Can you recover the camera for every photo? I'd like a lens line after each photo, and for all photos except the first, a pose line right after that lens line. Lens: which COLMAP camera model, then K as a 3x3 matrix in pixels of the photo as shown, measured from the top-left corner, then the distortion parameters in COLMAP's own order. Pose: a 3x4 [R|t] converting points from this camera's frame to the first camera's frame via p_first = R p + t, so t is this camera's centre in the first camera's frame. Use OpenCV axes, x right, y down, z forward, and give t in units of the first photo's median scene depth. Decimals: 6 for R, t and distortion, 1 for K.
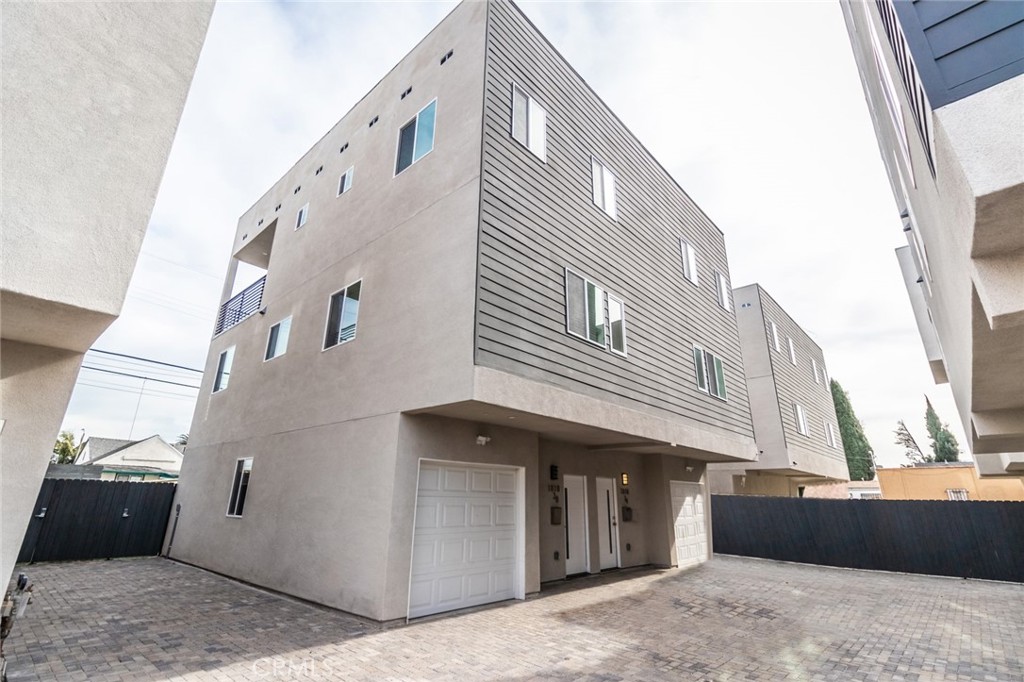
lens RADIAL K [[478.3, 0, 506.4], [0, 478.3, 336.1], [0, 0, 1]] dist [0.000169, 0.000118]
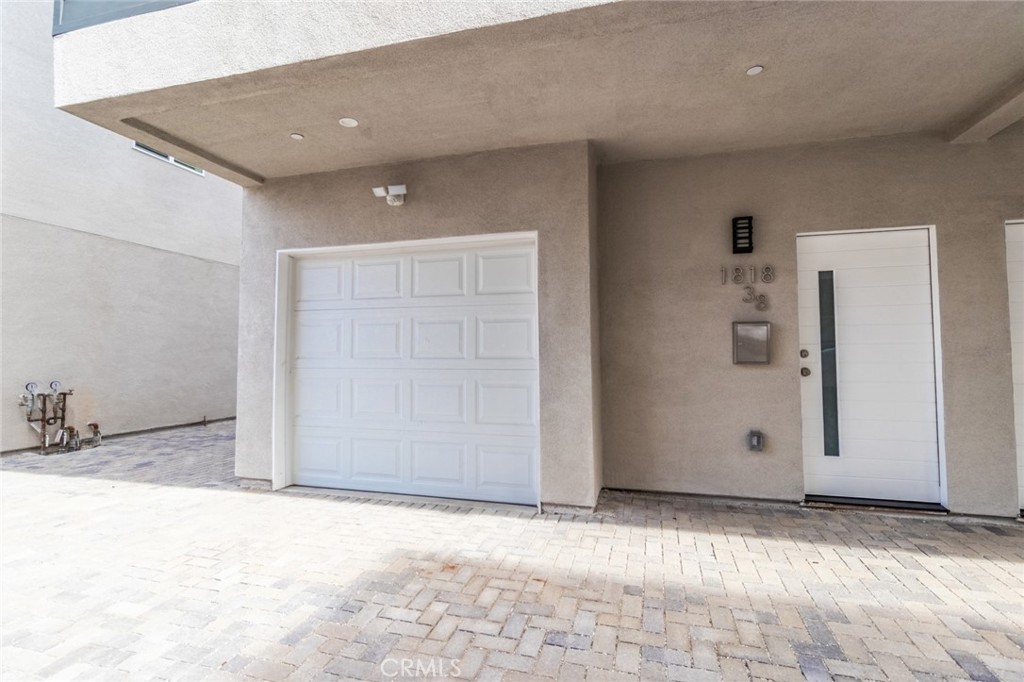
lens RADIAL K [[506.1, 0, 512.0], [0, 506.1, 341.0], [0, 0, 1]] dist [-0.002485, -0.000216]
pose [[0.440868, -0.062150, -0.895418, 0.420772], [0.294644, 0.952339, 0.078970, 0.321924], [0.847833, -0.298644, 0.438168, 0.748325]]
